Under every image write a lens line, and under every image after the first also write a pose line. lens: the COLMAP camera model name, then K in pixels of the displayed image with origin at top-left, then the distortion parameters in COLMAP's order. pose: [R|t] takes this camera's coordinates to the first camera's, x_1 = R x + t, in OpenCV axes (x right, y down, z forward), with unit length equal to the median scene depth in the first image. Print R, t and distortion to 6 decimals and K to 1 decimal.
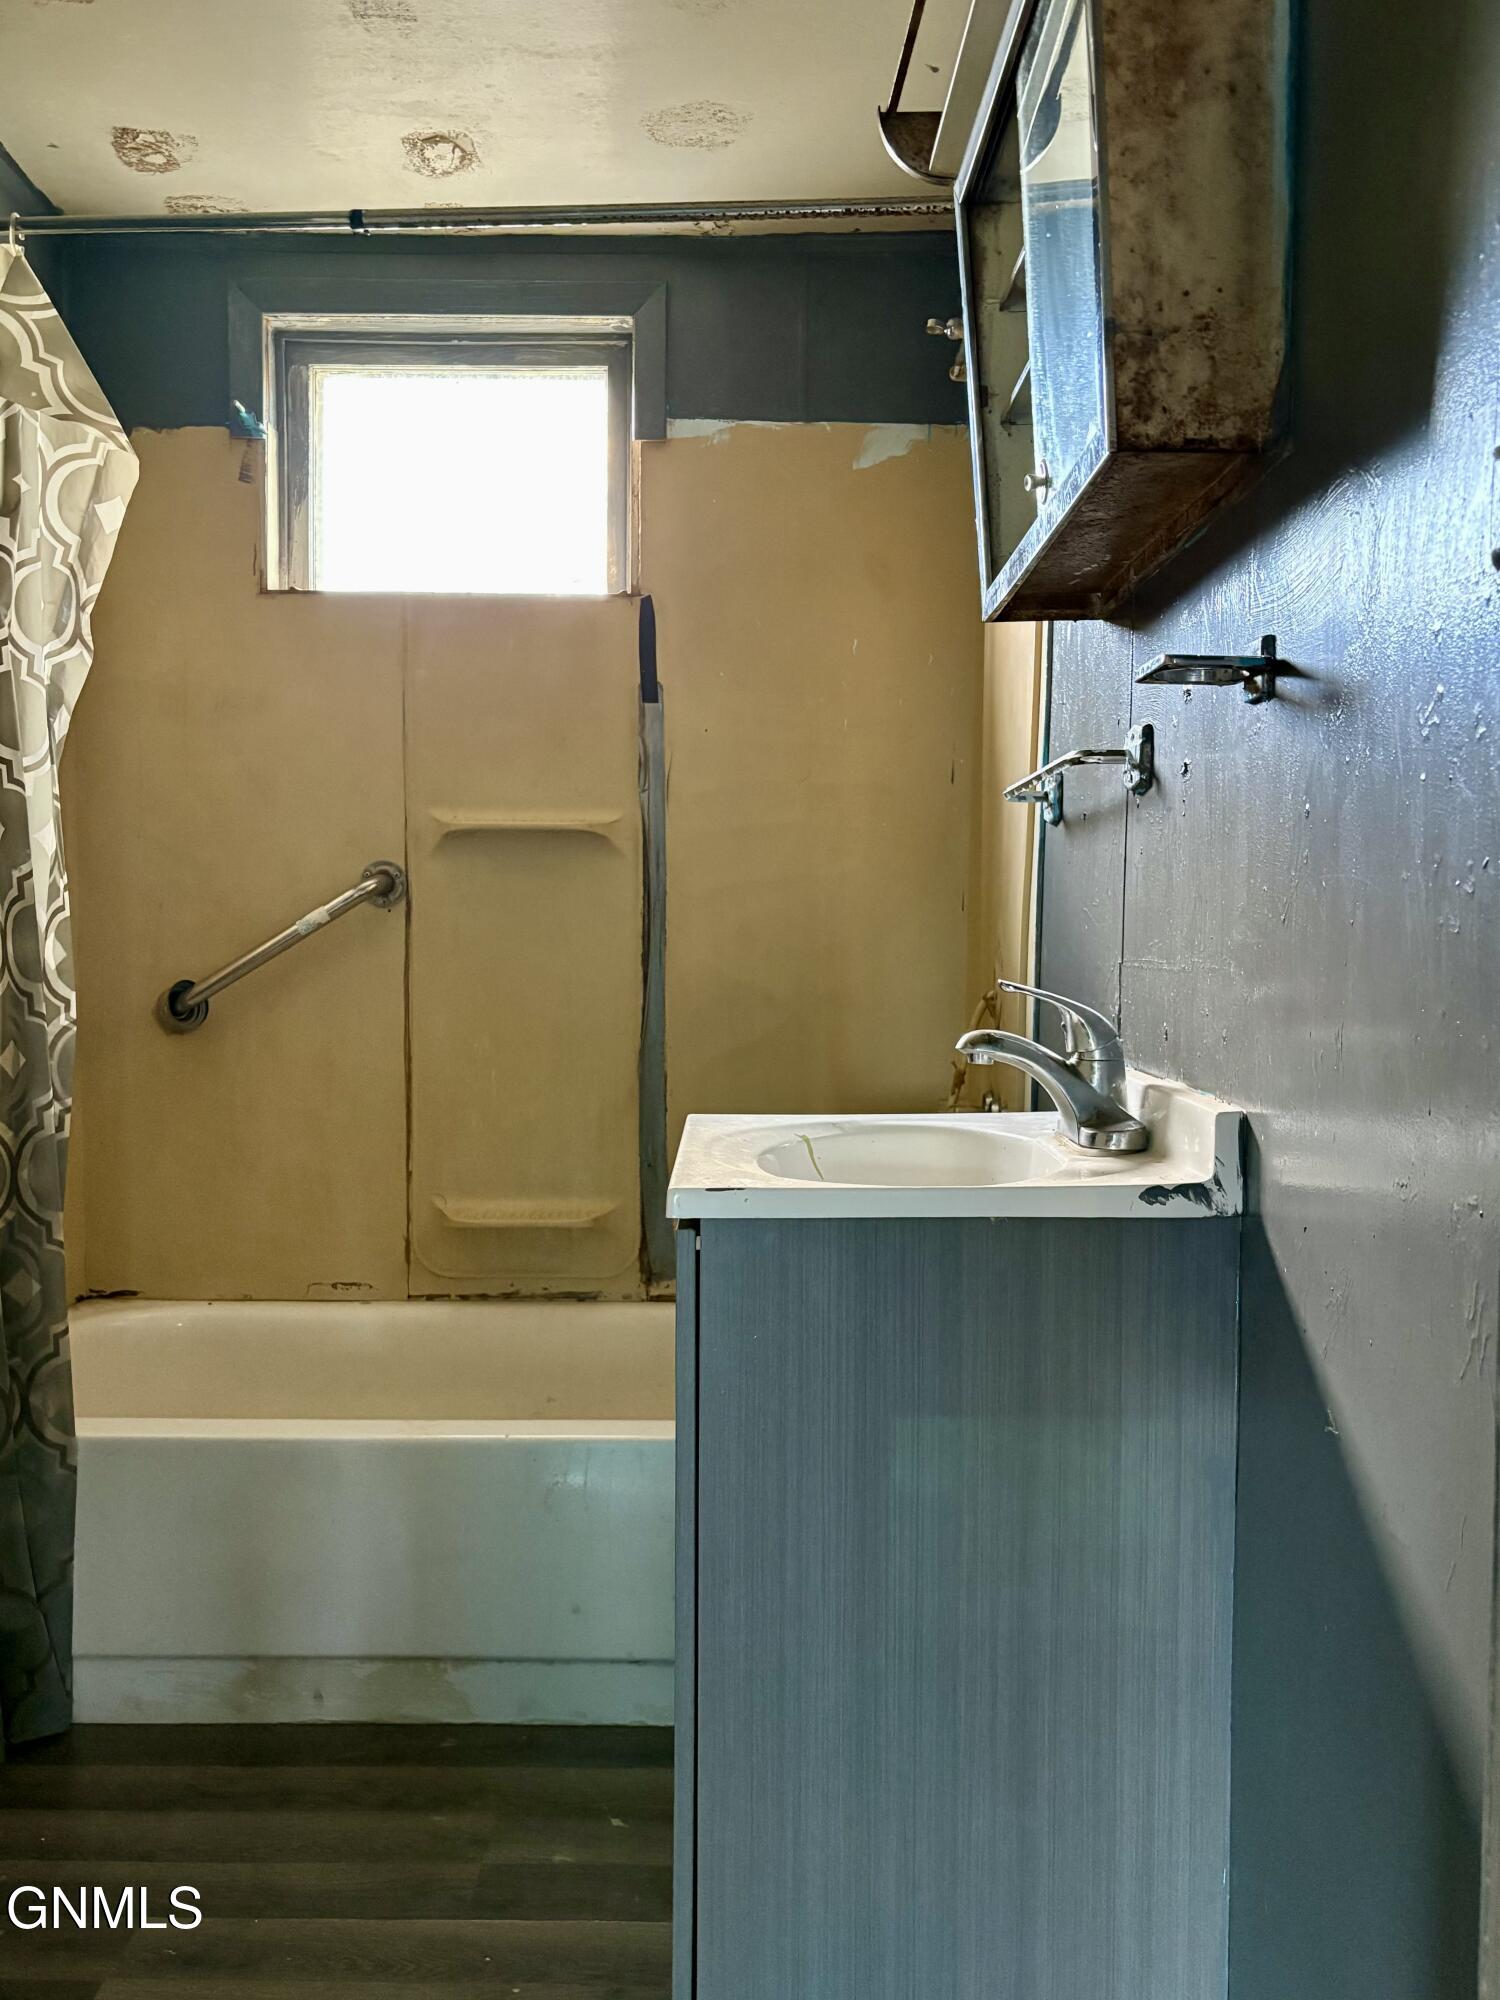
lens RADIAL K [[1667.9, 0, 764.1], [0, 1667.9, 1004.9], [0, 0, 1]] dist [0.021191, 0.002430]
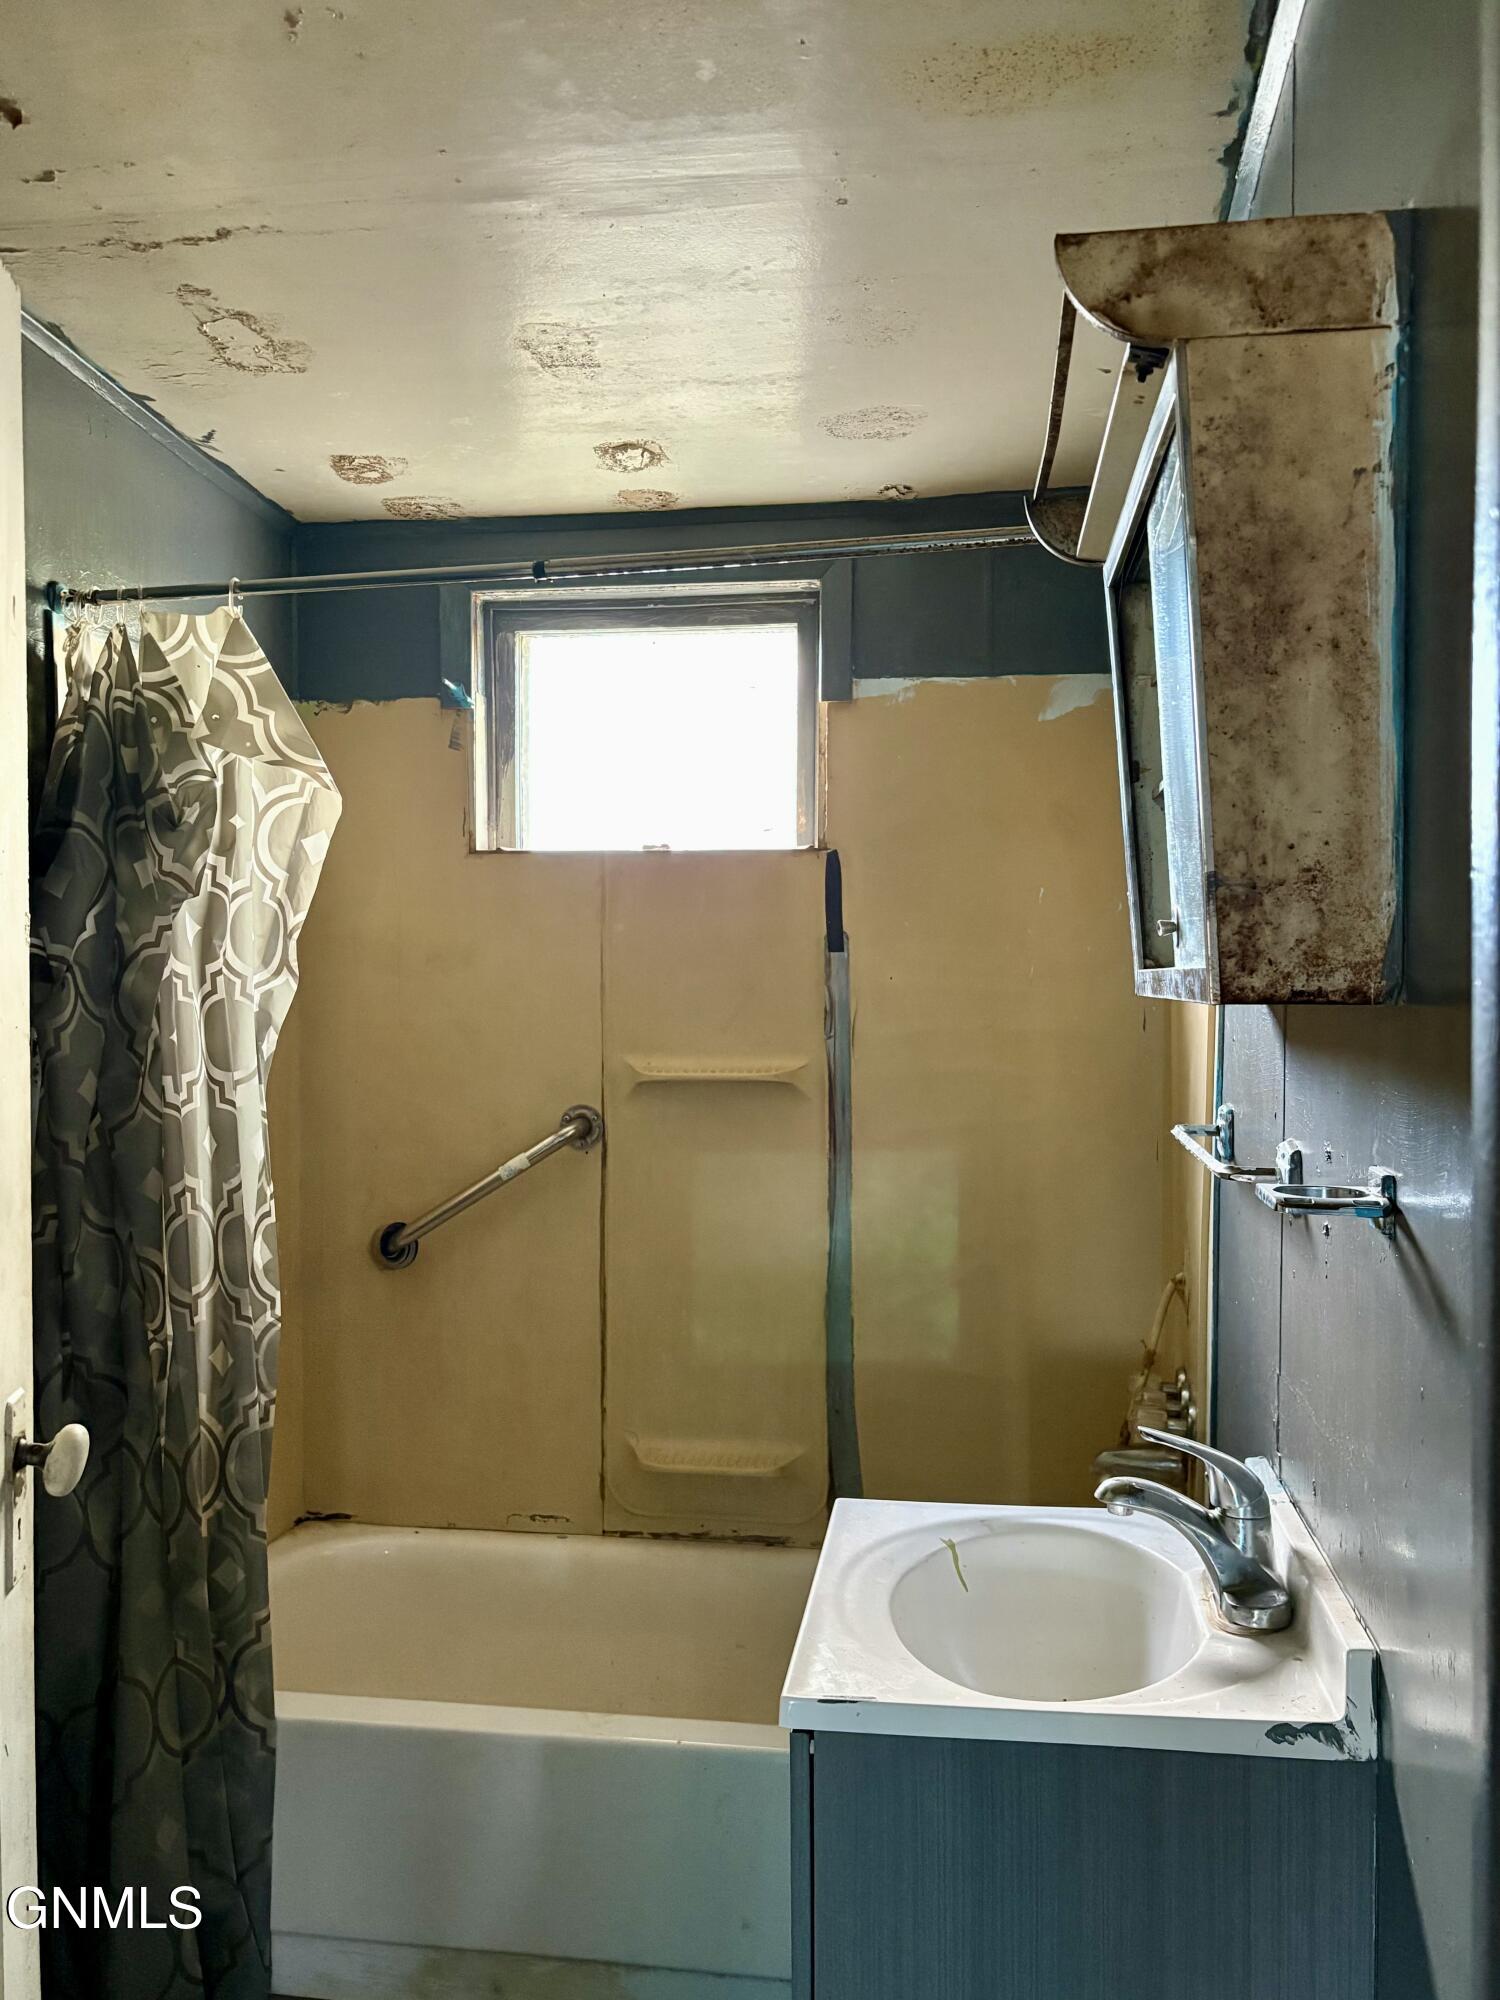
lens RADIAL K [[1667.9, 0, 764.1], [0, 1667.9, 1004.9], [0, 0, 1]] dist [0.021191, 0.002430]
pose [[0.989374, -0.003124, -0.145357, 0.046624], [-0.001268, 0.999546, -0.030108, -0.160017], [0.145385, 0.029973, 0.988921, -0.007176]]
